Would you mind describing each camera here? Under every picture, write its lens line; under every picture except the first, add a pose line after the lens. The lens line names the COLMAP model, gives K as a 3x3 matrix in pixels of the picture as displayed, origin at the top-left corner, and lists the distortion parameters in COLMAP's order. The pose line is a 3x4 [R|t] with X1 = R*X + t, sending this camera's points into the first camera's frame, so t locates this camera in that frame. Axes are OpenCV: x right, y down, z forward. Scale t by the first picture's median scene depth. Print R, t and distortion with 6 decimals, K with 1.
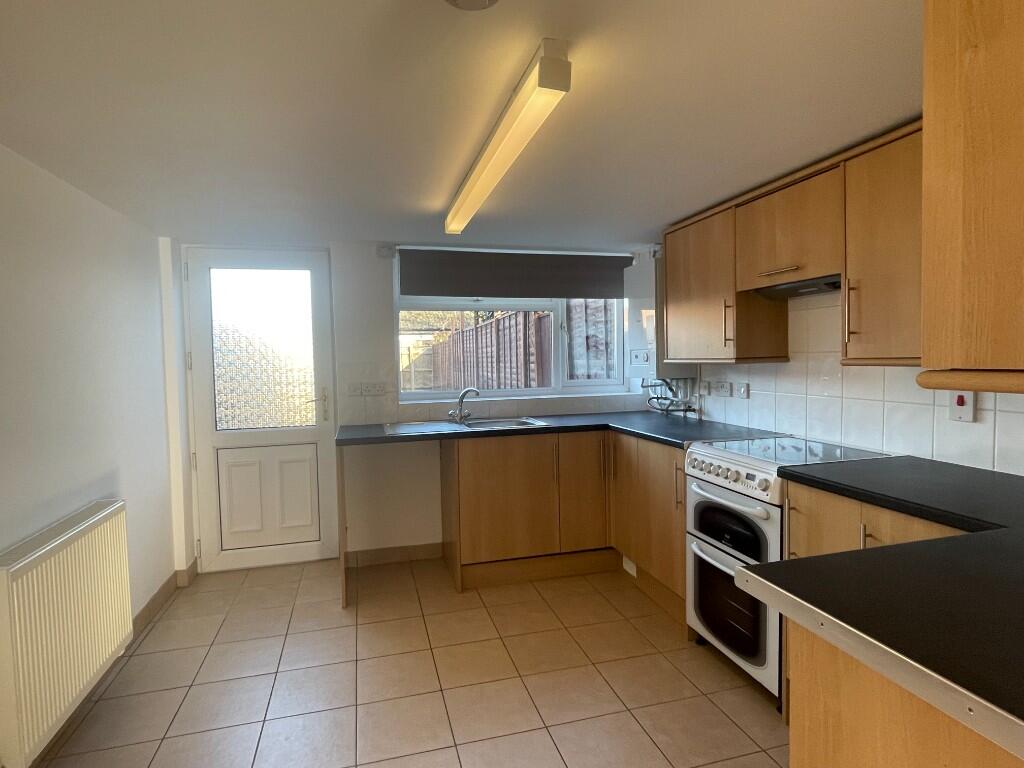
lens RADIAL K [[548.0, 0, 513.7], [0, 548.0, 380.9], [0, 0, 1]] dist [0.002375, -0.005312]
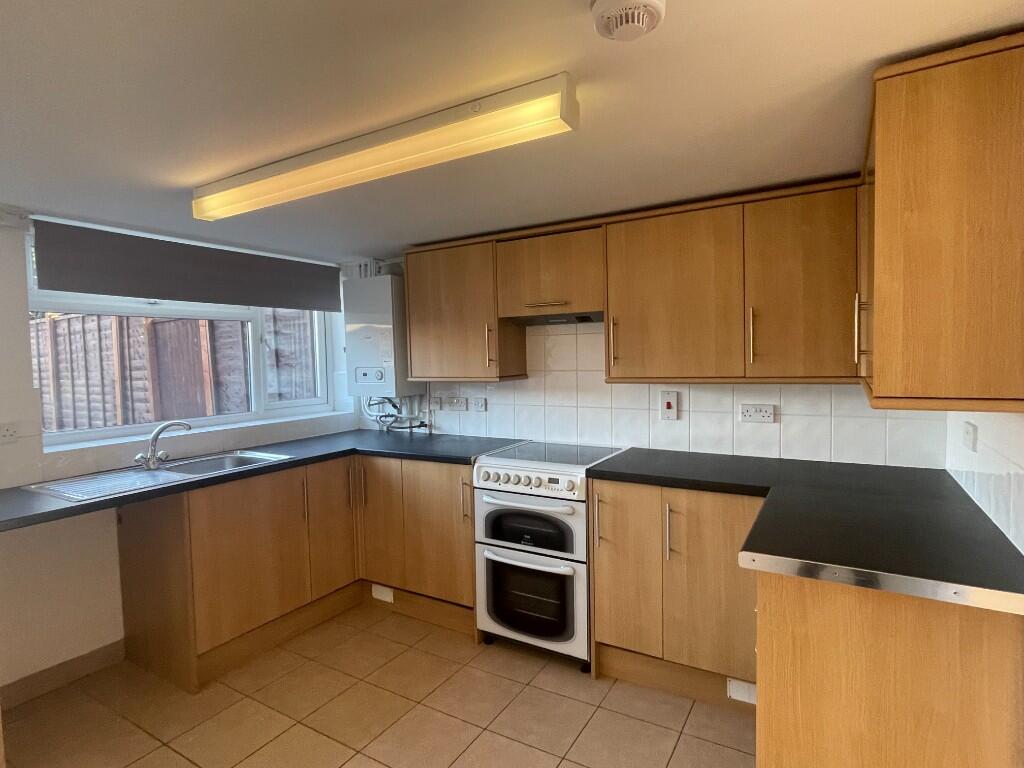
lens RADIAL K [[548.0, 0, 515.4], [0, 548.0, 384.6], [0, 0, 1]] dist [0.002375, -0.005312]
pose [[0.723707, -0.033104, 0.689312, -0.308435], [0.038034, 0.999244, 0.008057, -0.030199], [-0.689058, 0.020387, 0.724419, 0.153520]]
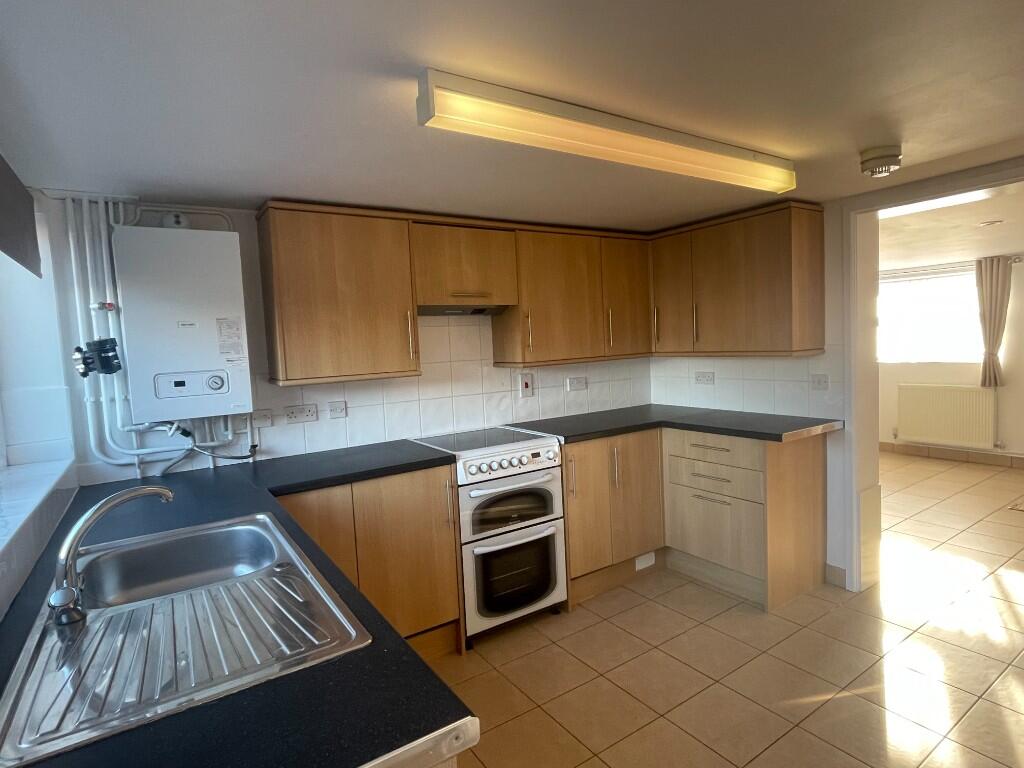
lens RADIAL K [[548.0, 0, 507.7], [0, 548.0, 384.0], [0, 0, 1]] dist [0.002375, -0.005312]
pose [[-0.301896, -0.039770, 0.952511, -0.564177], [0.096004, 0.992782, 0.071880, -0.066474], [-0.948495, 0.113145, -0.295899, 1.045587]]
